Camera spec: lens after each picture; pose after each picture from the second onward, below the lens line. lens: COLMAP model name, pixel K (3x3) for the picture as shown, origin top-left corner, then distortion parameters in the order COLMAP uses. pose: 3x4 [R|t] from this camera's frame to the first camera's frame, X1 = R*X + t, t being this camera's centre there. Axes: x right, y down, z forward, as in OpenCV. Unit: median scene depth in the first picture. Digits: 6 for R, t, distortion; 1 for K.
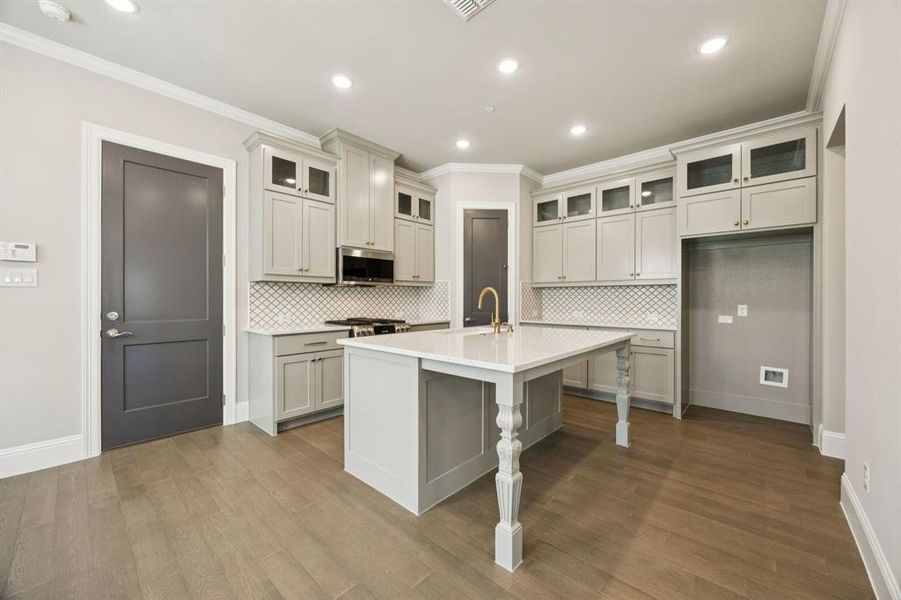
lens RADIAL K [[342.5, 0, 458.4], [0, 342.5, 302.1], [0, 0, 1]] dist [0.002418, 0.000116]
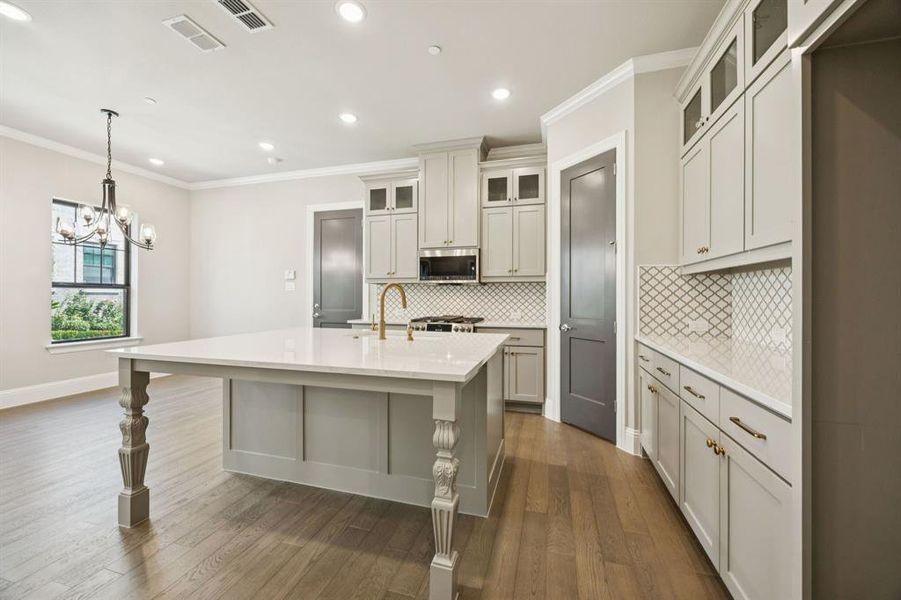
lens RADIAL K [[350.6, 0, 450.5], [0, 350.6, 300.0], [0, 0, 1]] dist [-0.001045, -0.000147]
pose [[0.427910, 0.008131, -0.903785, 0.724657], [-0.014721, 0.999890, 0.002025, -0.002641], [0.903701, 0.012438, 0.427983, 0.609387]]
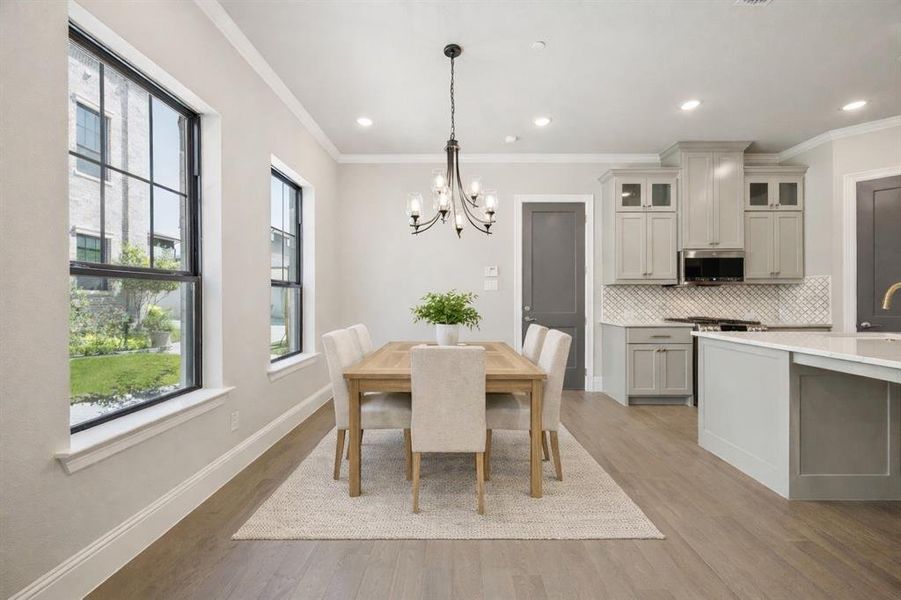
lens RADIAL K [[342.5, 0, 458.4], [0, 342.5, 302.1], [0, 0, 1]] dist [0.002418, 0.000116]
pose [[0.661949, 0.005147, -0.749531, 0.000606], [-0.007927, 0.999969, -0.000134, 0.007926], [0.749507, 0.006030, 0.661969, -0.237580]]
